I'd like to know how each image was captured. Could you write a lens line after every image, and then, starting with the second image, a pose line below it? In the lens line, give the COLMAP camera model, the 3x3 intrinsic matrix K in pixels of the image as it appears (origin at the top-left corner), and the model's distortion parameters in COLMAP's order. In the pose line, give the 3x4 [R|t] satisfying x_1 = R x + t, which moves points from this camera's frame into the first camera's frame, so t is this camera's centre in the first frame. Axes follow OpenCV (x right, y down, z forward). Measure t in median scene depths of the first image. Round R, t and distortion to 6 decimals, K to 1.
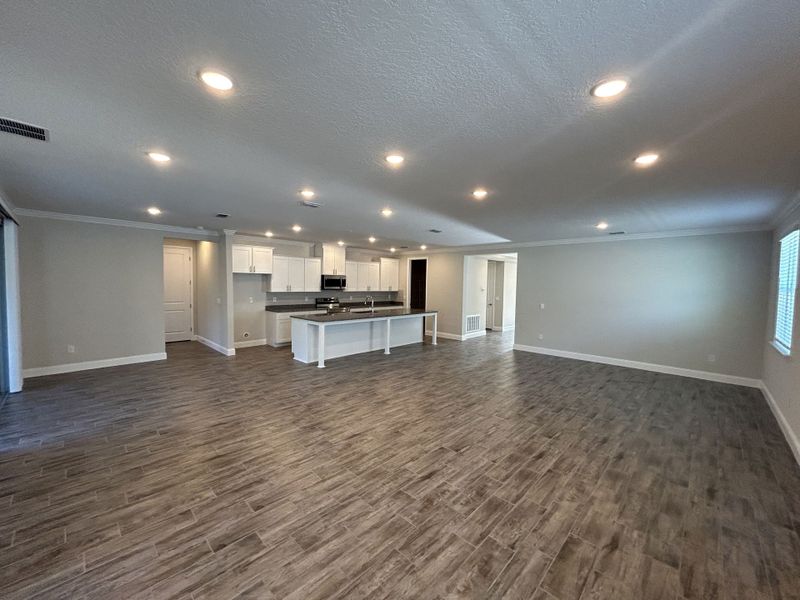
lens RADIAL K [[321.5, 0, 400.5], [0, 321.5, 298.0], [0, 0, 1]] dist [0.002249, 0.000187]
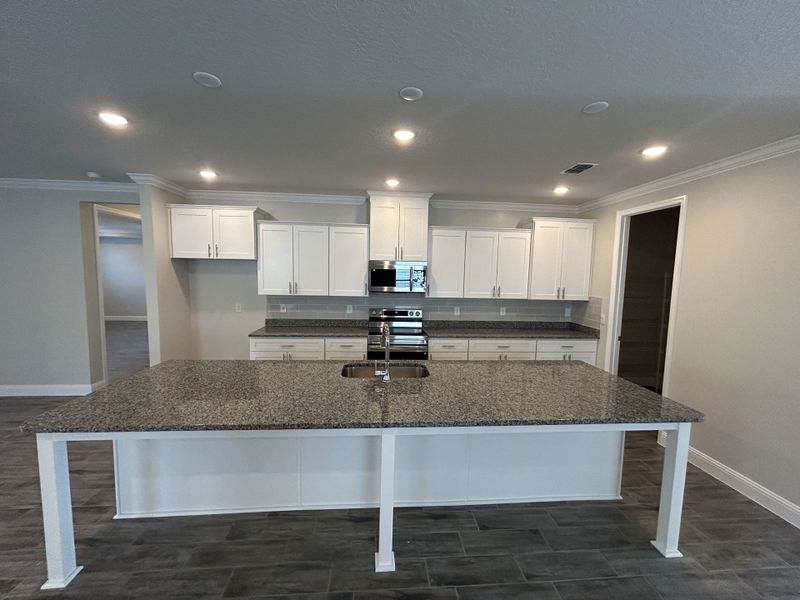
lens RADIAL K [[321.5, 0, 400.5], [0, 321.5, 298.0], [0, 0, 1]] dist [0.002249, 0.000187]
pose [[0.746698, 0.051412, -0.663173, 0.097358], [-0.038401, 0.998678, 0.034184, -0.033842], [0.664054, -0.000059, 0.747685, 0.644088]]
